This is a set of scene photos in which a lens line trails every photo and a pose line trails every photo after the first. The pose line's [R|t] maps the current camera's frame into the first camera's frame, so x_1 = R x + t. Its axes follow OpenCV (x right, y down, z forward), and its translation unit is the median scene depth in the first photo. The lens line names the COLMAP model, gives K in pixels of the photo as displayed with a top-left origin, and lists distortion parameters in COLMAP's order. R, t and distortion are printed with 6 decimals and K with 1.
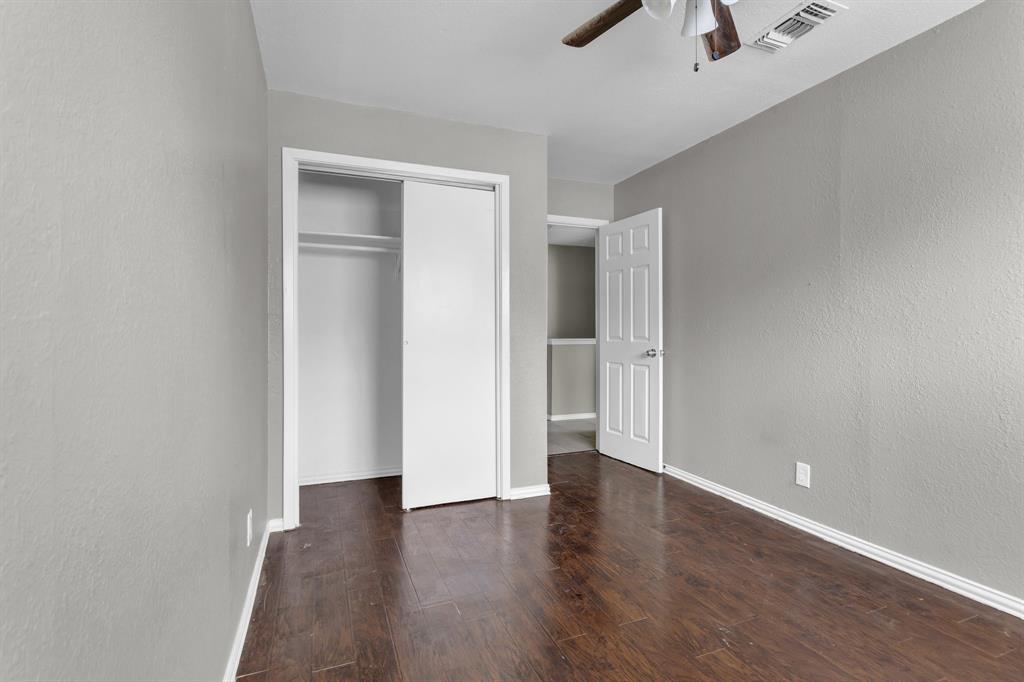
lens RADIAL K [[487.5, 0, 519.5], [0, 487.5, 333.6], [0, 0, 1]] dist [-0.001602, -0.000253]
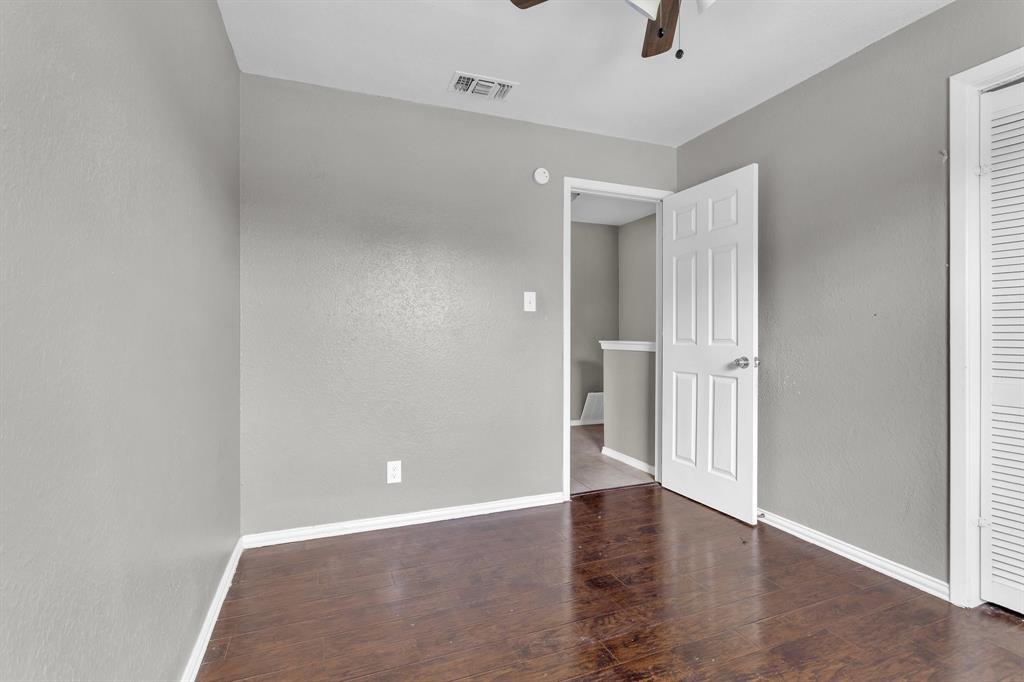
lens RADIAL K [[487.5, 0, 519.5], [0, 487.5, 333.6], [0, 0, 1]] dist [-0.001602, -0.000253]
pose [[0.998700, 0.015339, 0.048606, -0.104941], [-0.015588, 0.999867, 0.004736, -0.001649], [-0.048527, -0.005488, 0.998807, 0.252068]]
